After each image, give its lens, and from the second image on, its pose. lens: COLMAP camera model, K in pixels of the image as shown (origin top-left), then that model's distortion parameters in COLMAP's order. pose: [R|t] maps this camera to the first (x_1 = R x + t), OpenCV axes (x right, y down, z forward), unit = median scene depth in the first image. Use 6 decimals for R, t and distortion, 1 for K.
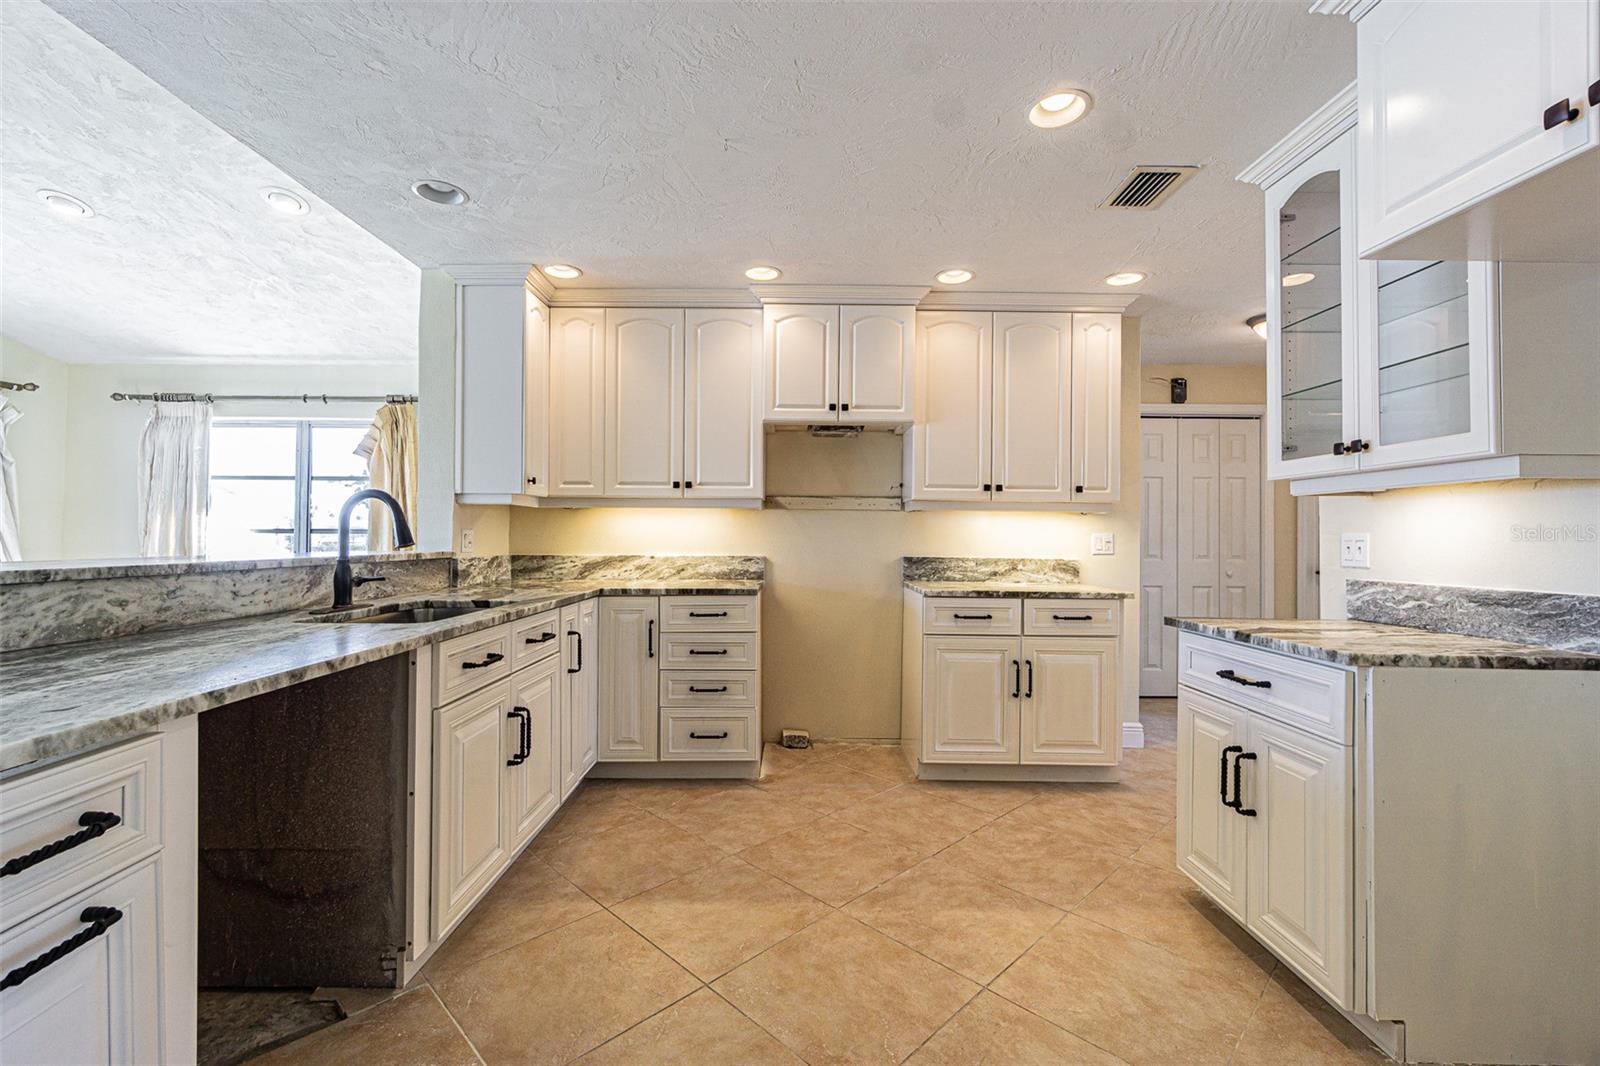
lens RADIAL K [[684.1, 0, 800.0], [0, 684.1, 533.0], [0, 0, 1]] dist [-0.001789, -0.000091]
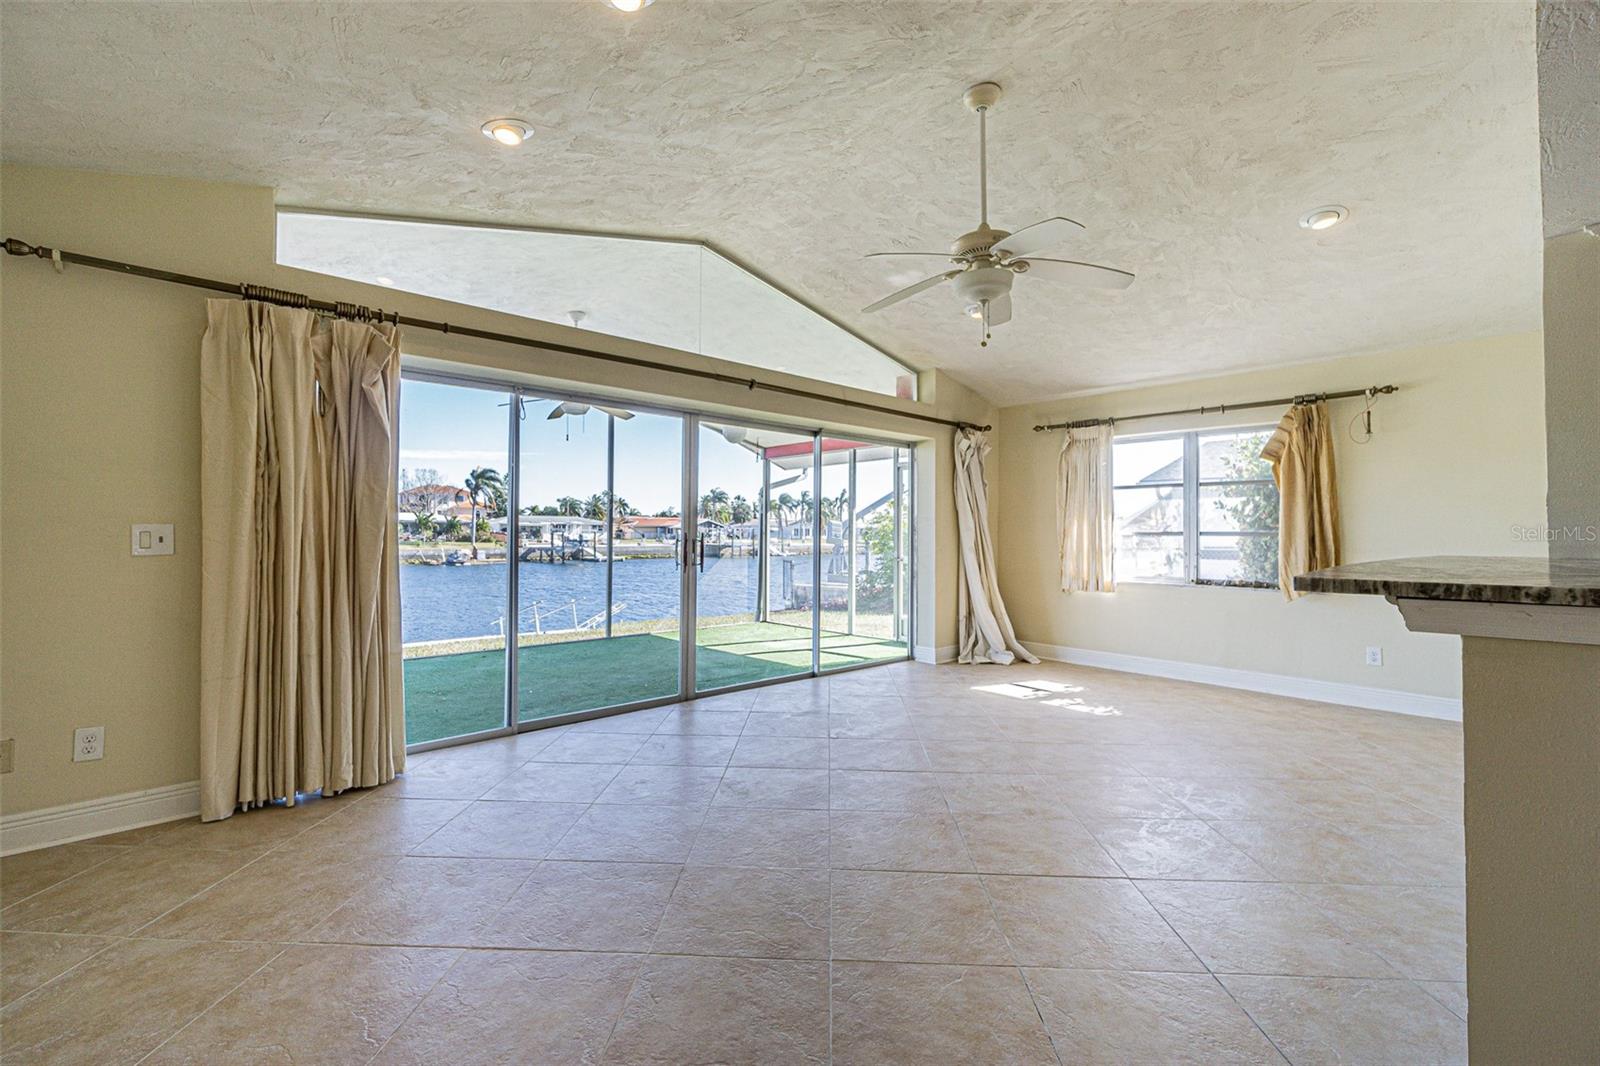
lens RADIAL K [[685.6, 0, 799.1], [0, 685.6, 515.4], [0, 0, 1]] dist [0.000314, 0.000067]
pose [[0.683195, -0.019576, -0.729974, -0.376525], [0.001407, 0.999674, -0.025491, -0.004729], [0.730235, 0.016388, 0.682999, -0.201831]]
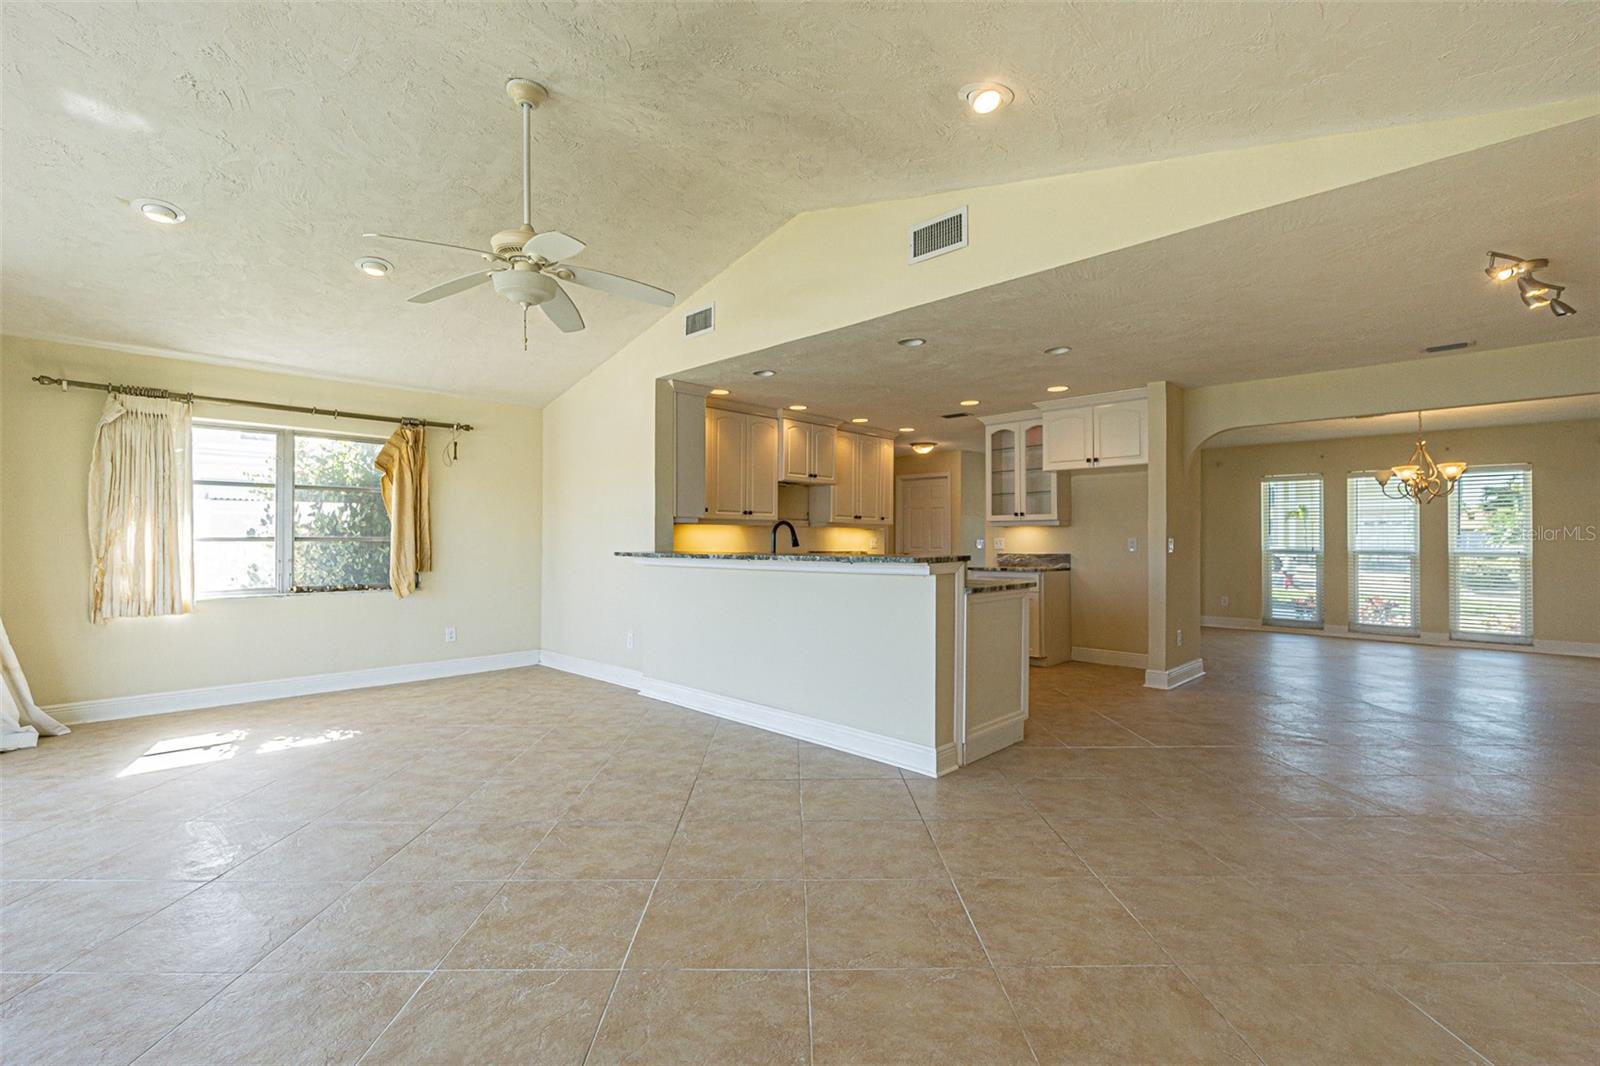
lens RADIAL K [[688.8, 0, 800.0], [0, 688.8, 533.0], [0, 0, 1]] dist [-0.000850, -0.000171]
pose [[0.700779, 0.000850, 0.713378, -0.955941], [0.001065, 0.999997, -0.002239, -0.008650], [-0.713377, 0.002329, 0.700776, -0.257321]]
